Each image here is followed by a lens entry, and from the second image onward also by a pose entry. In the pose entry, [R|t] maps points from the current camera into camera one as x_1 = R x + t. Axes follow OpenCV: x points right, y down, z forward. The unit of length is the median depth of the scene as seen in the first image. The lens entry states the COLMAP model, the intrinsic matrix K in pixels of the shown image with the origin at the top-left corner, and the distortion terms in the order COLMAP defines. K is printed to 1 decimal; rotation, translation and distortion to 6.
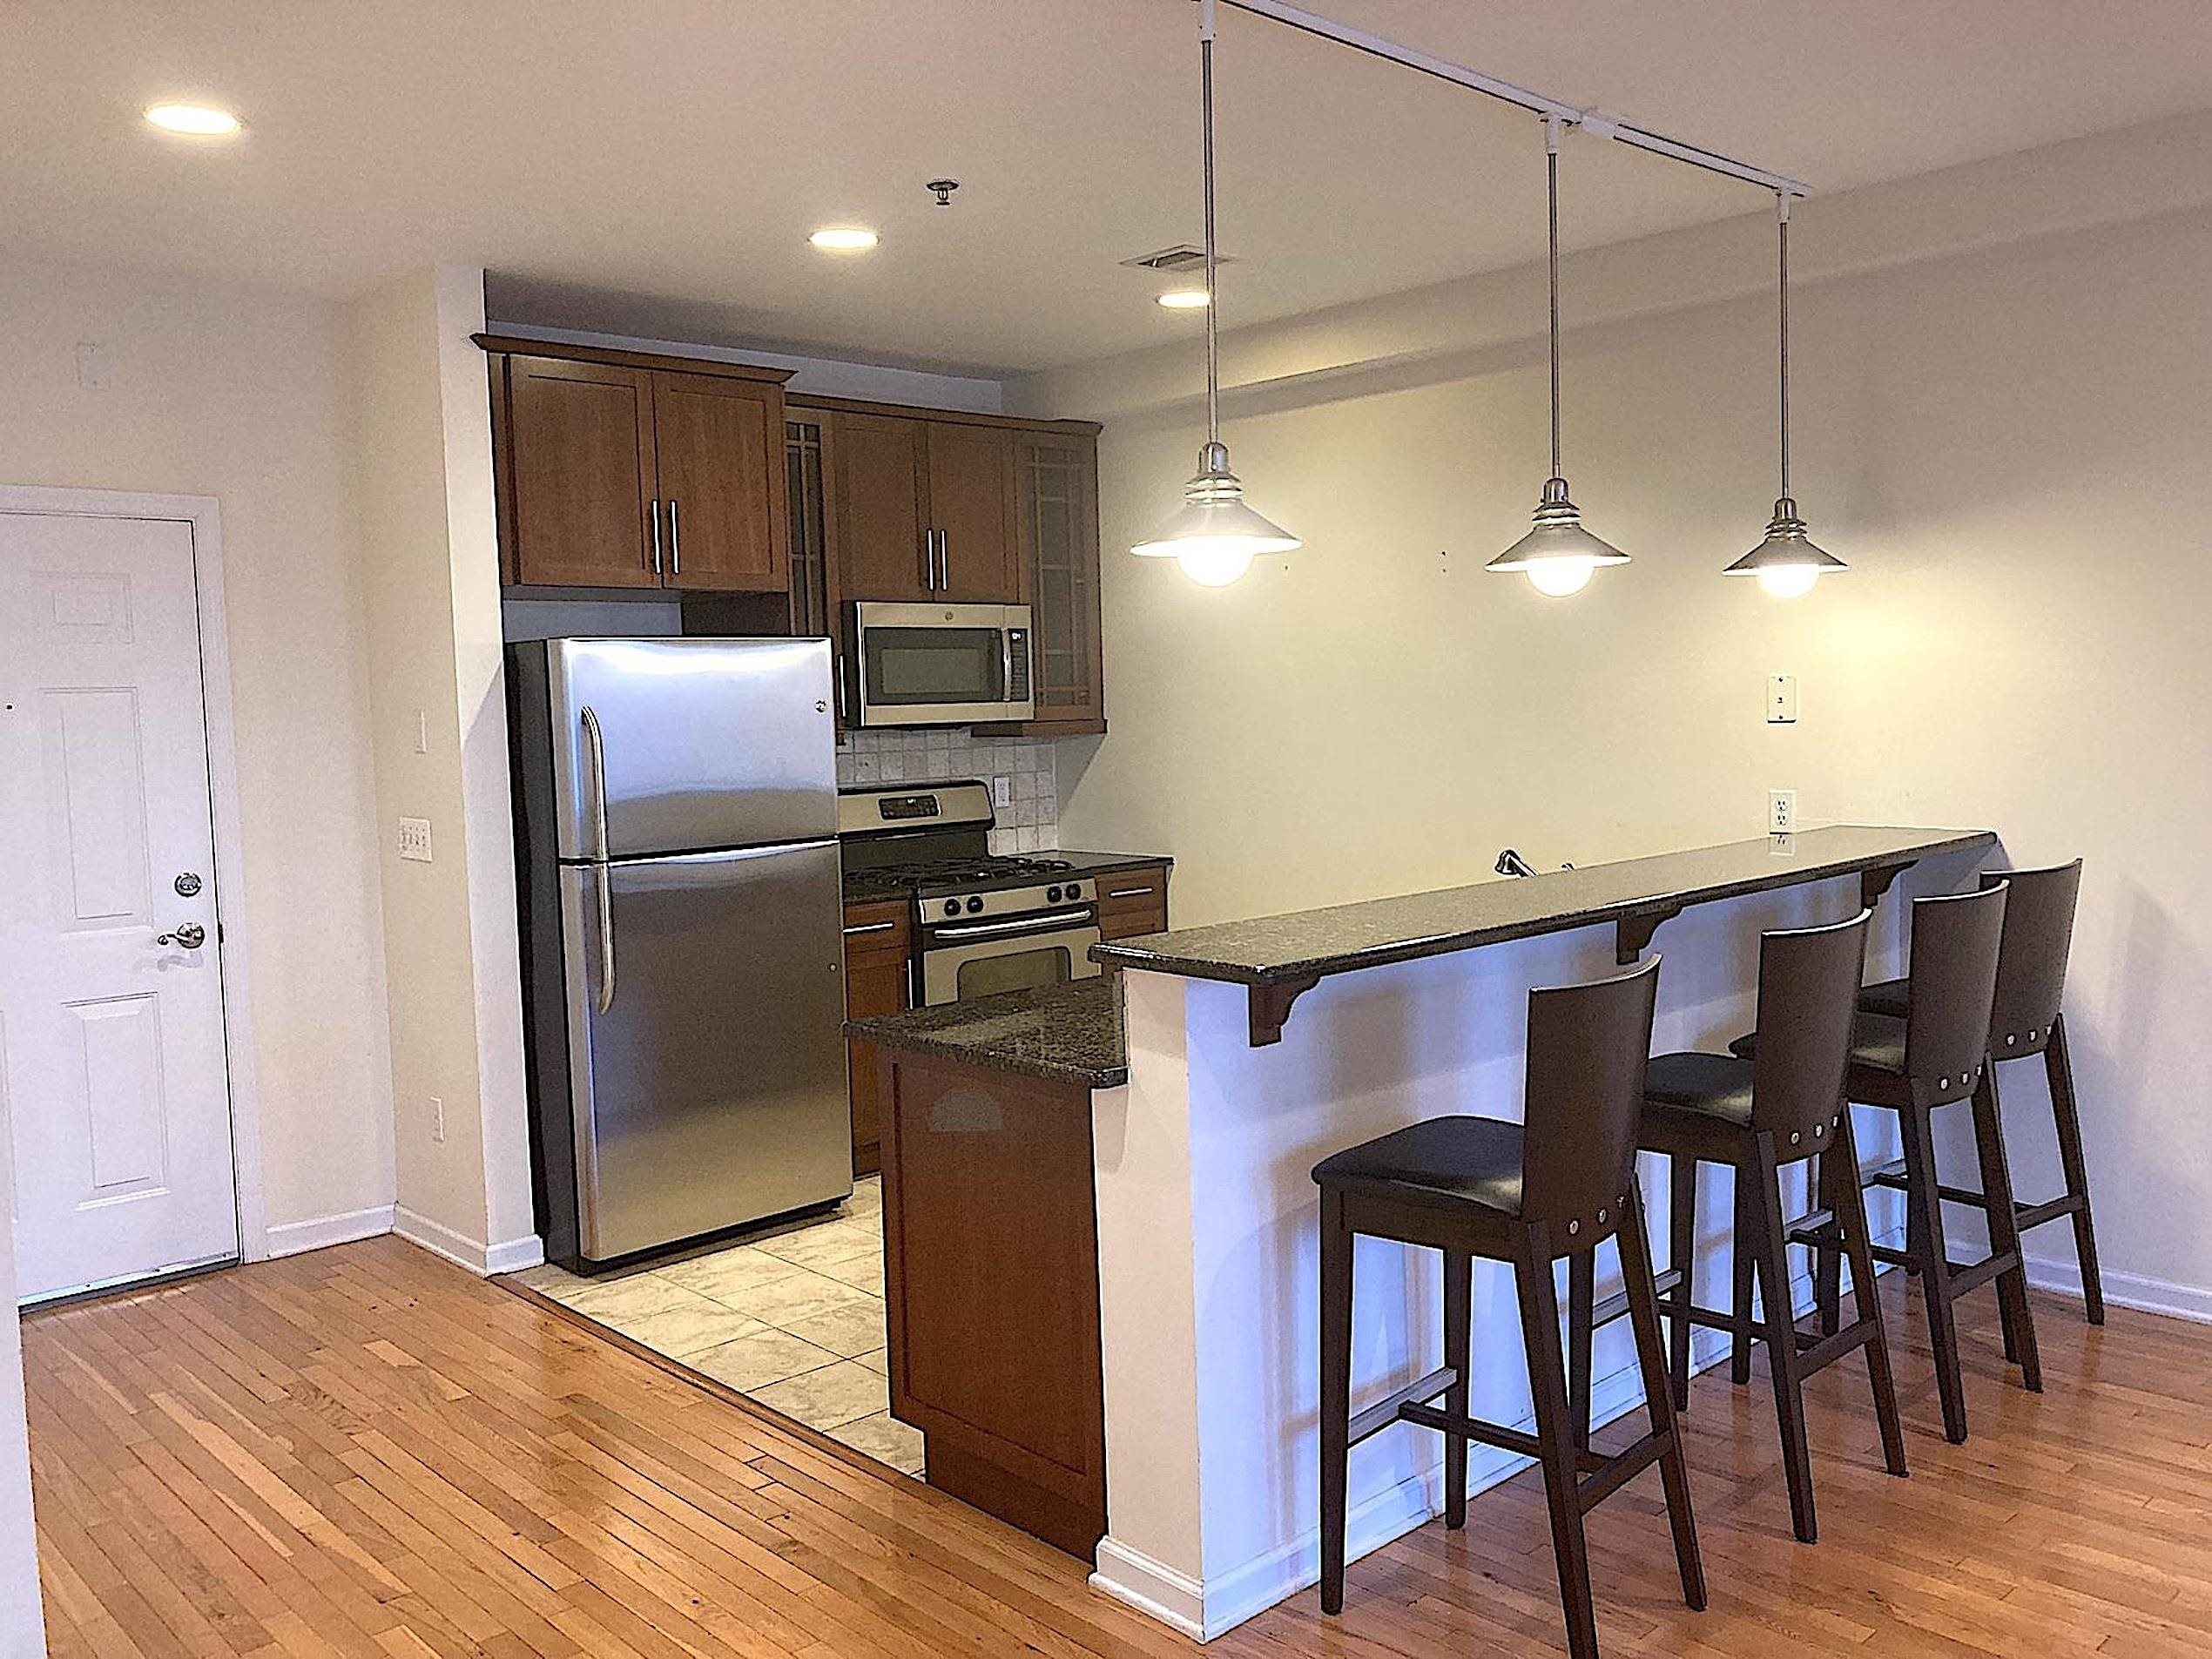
lens RADIAL K [[1805.3, 0, 1106.2], [0, 1805.3, 834.4], [0, 0, 1]] dist [0.049016, -0.000074]
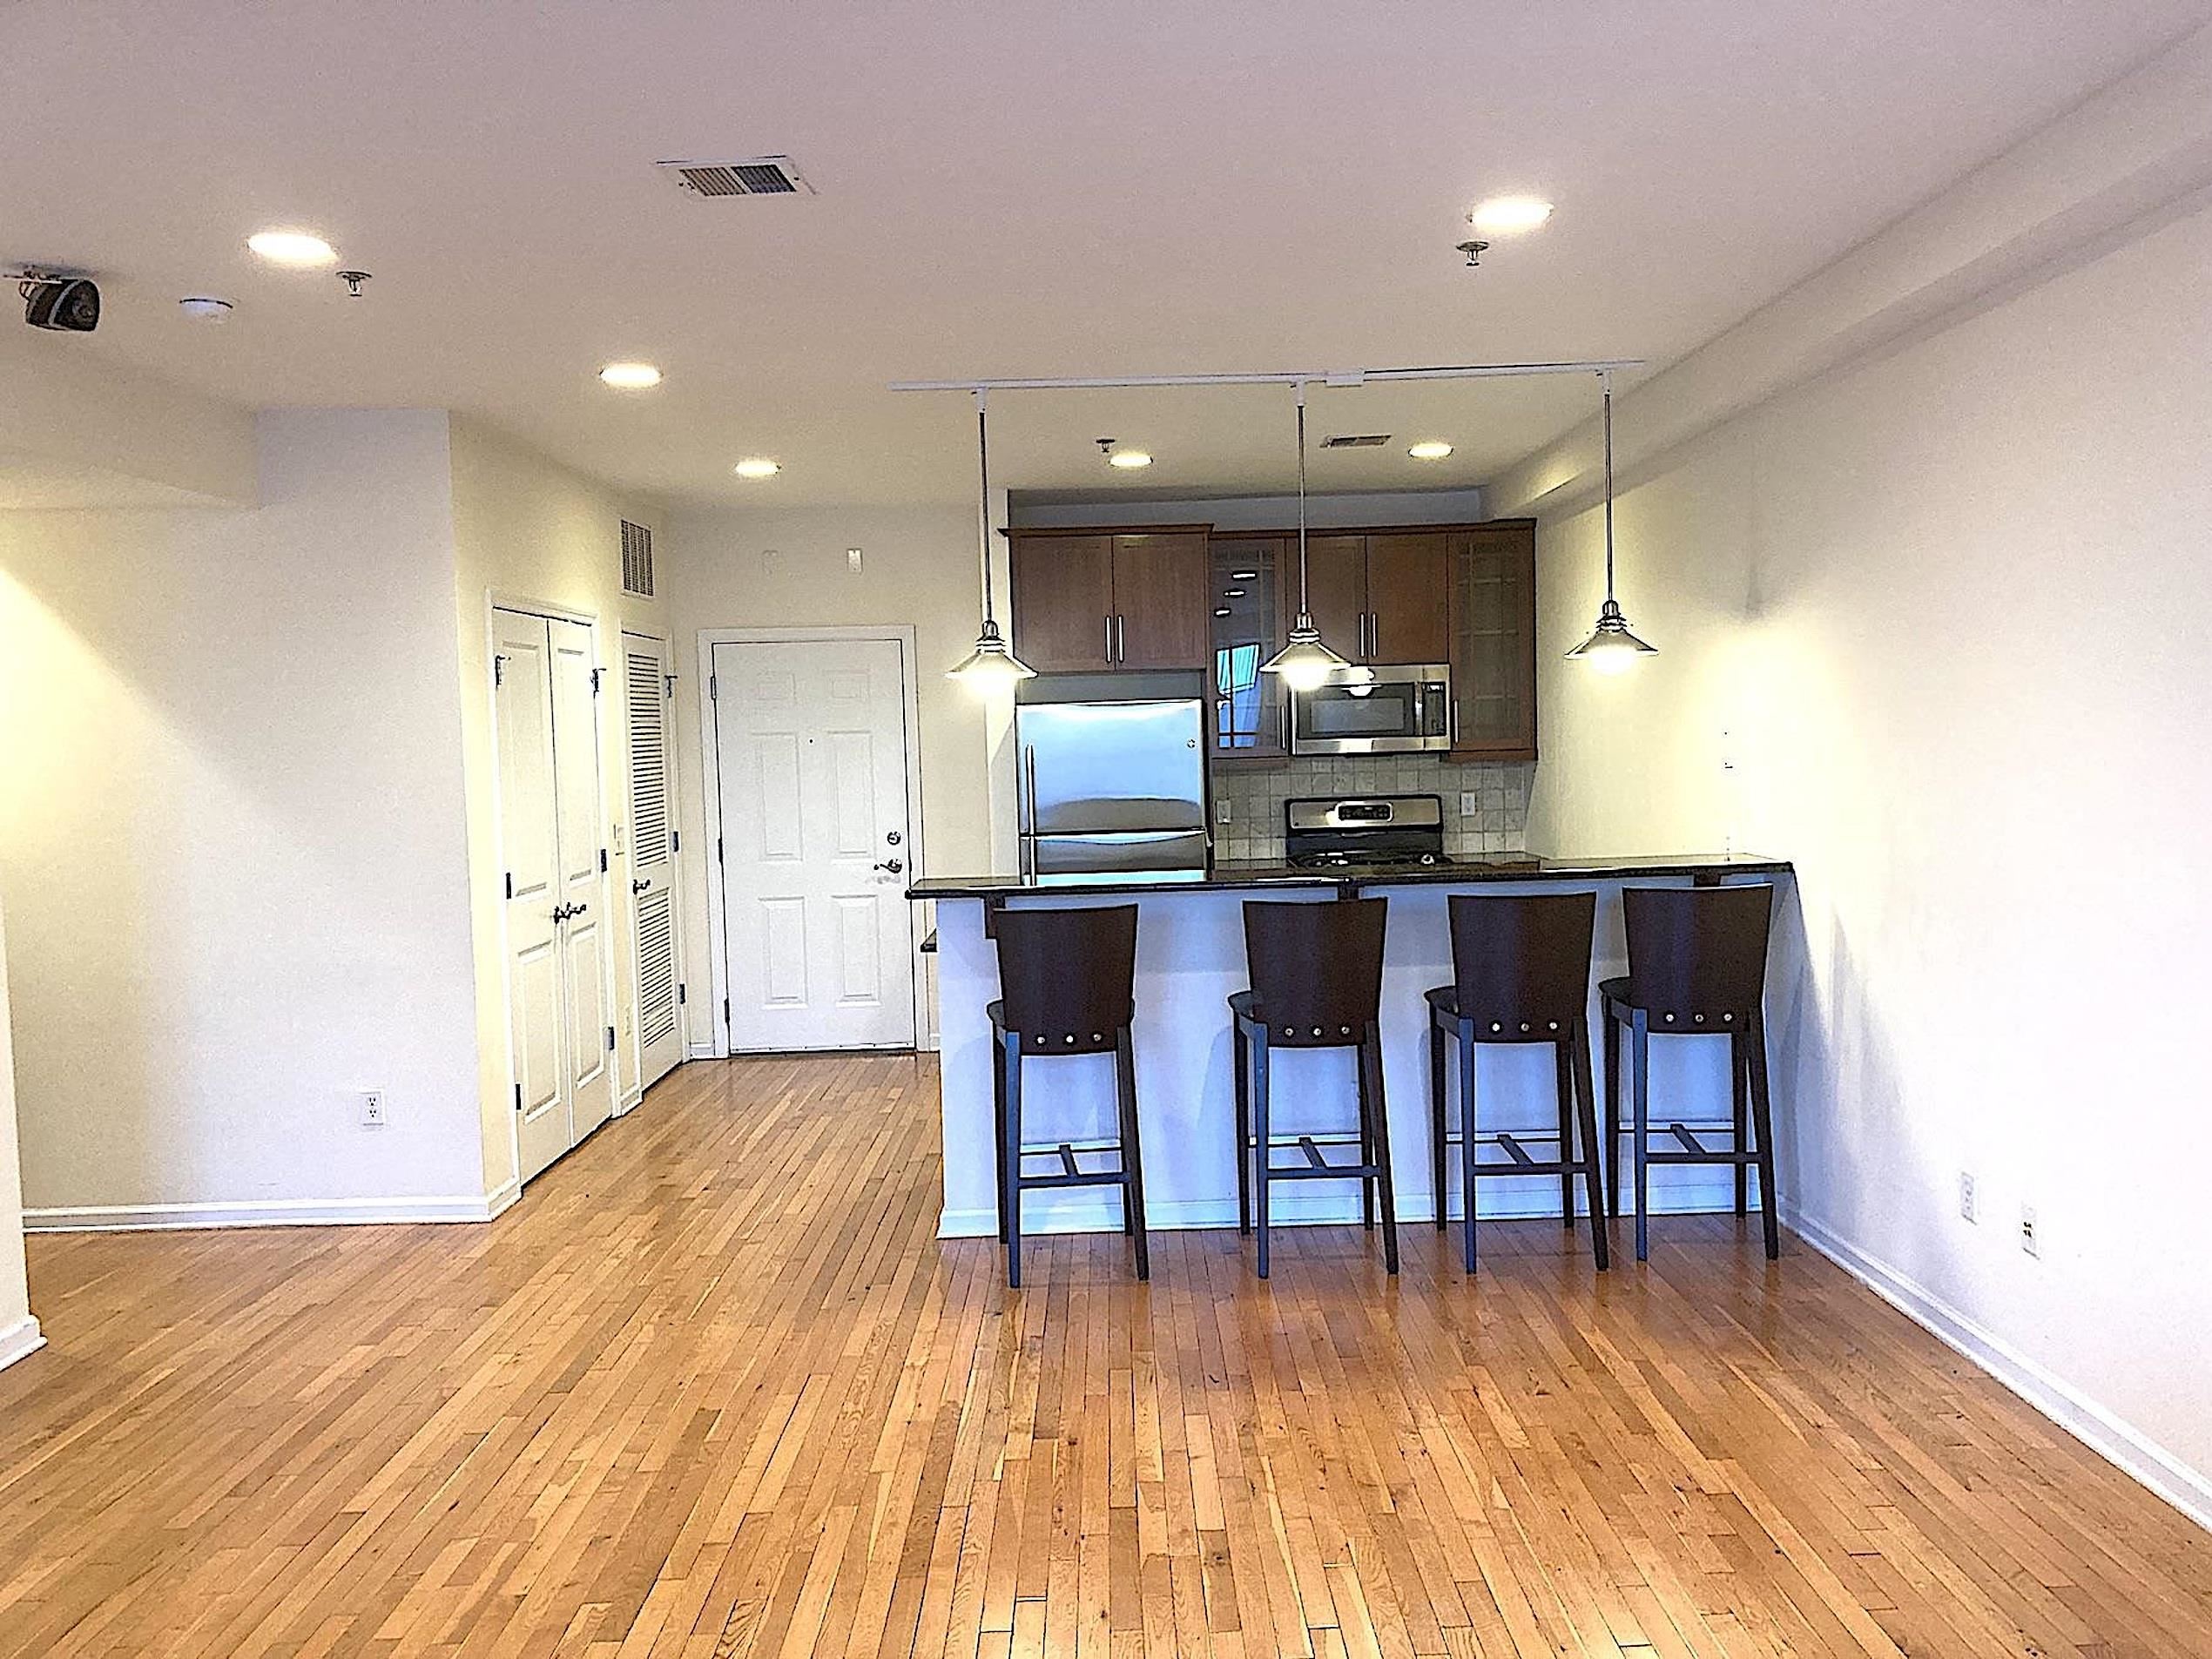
lens RADIAL K [[1805.3, 0, 1104.2], [0, 1805.3, 828.0], [0, 0, 1]] dist [0.049016, -0.000074]
pose [[0.734911, 0.043775, -0.676749, 0.778918], [-0.045186, 0.998858, 0.015541, -0.018022], [0.676656, 0.019159, 0.736050, -0.169413]]
